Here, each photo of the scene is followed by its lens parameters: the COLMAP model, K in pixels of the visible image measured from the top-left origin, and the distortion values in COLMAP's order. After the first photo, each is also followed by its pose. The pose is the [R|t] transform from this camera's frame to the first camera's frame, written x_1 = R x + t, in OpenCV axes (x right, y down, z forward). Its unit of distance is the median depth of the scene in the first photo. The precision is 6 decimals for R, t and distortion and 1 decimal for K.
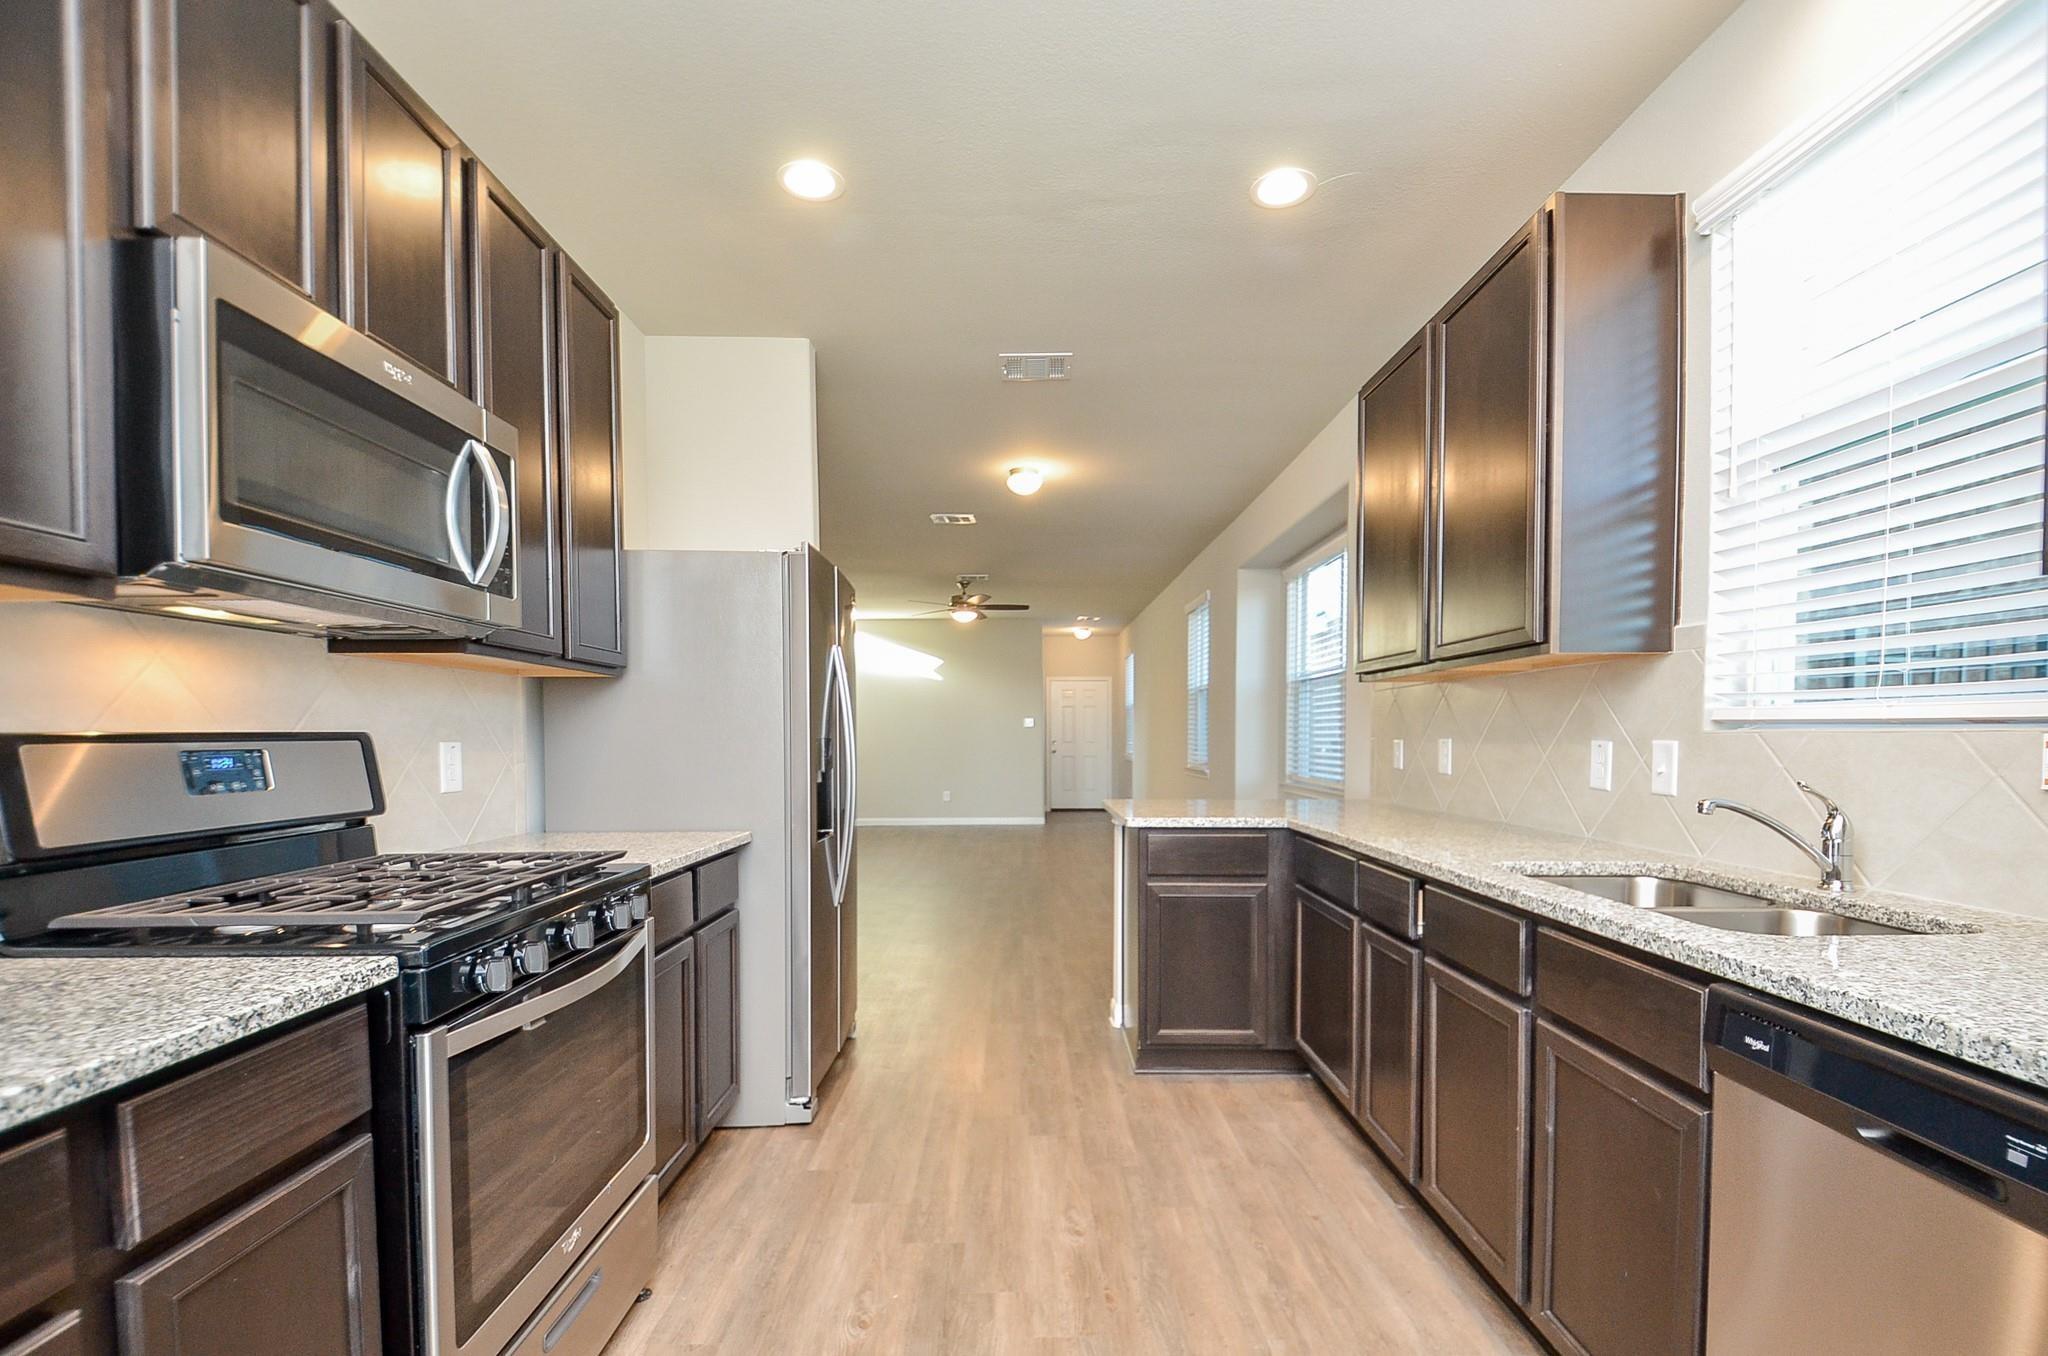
lens RADIAL K [[960.8, 0, 1017.6], [0, 960.8, 766.8], [0, 0, 1]] dist [0.027375, -0.032741]
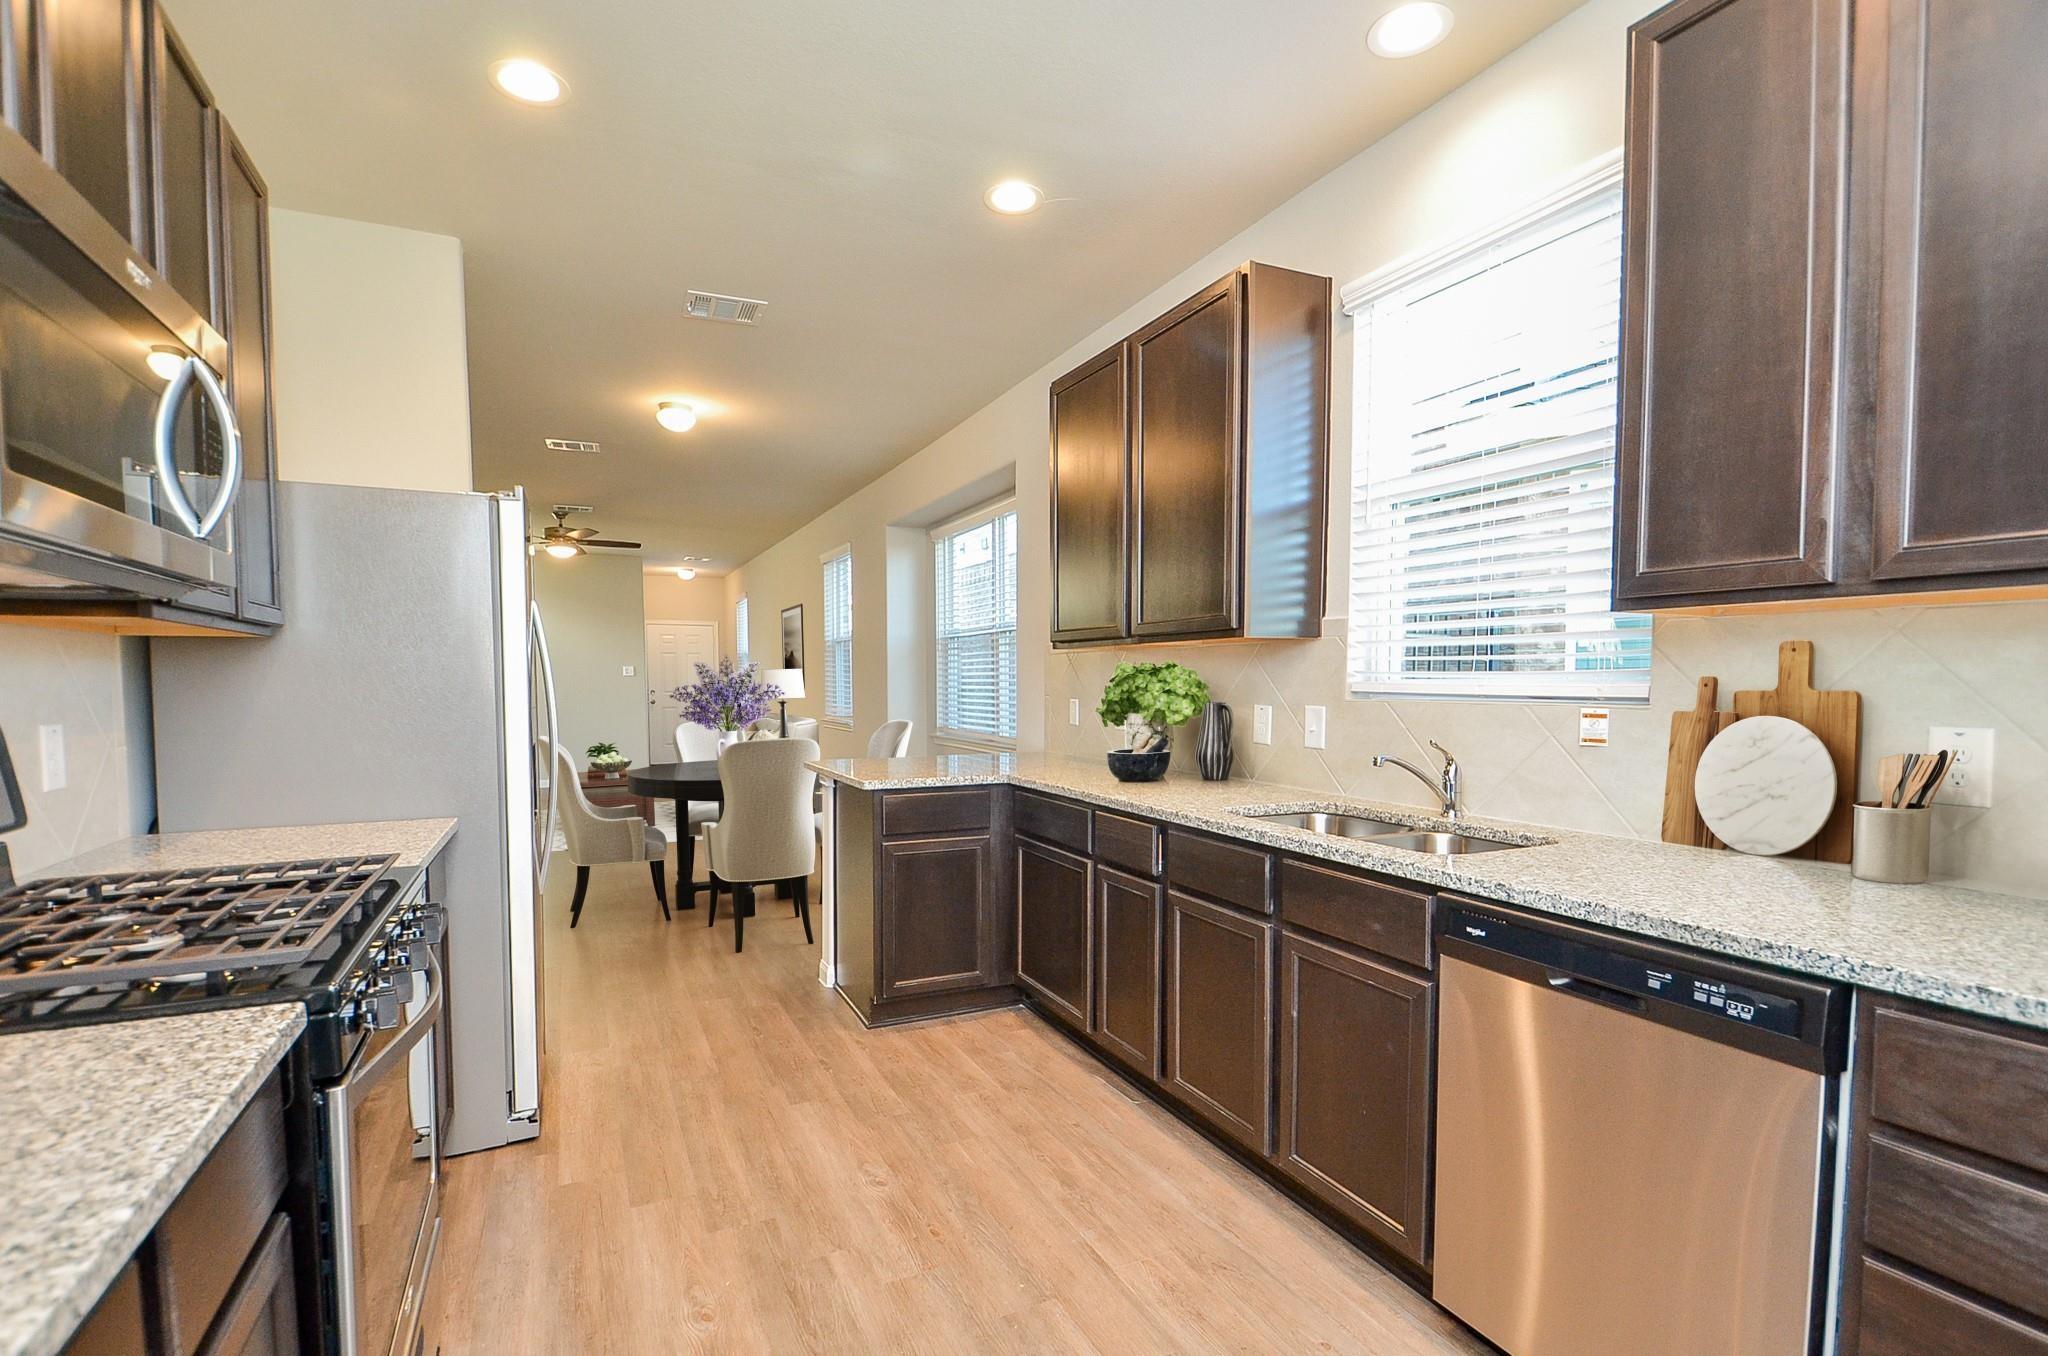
lens RADIAL K [[986.0, 0, 1026.5], [0, 986.0, 732.5], [0, 0, 1]] dist [0.031569, -0.035340]
pose [[0.906949, -0.024307, 0.420538, -0.240662], [0.015255, 0.999574, 0.024875, -0.030863], [-0.420963, -0.016145, 0.906934, -0.034477]]
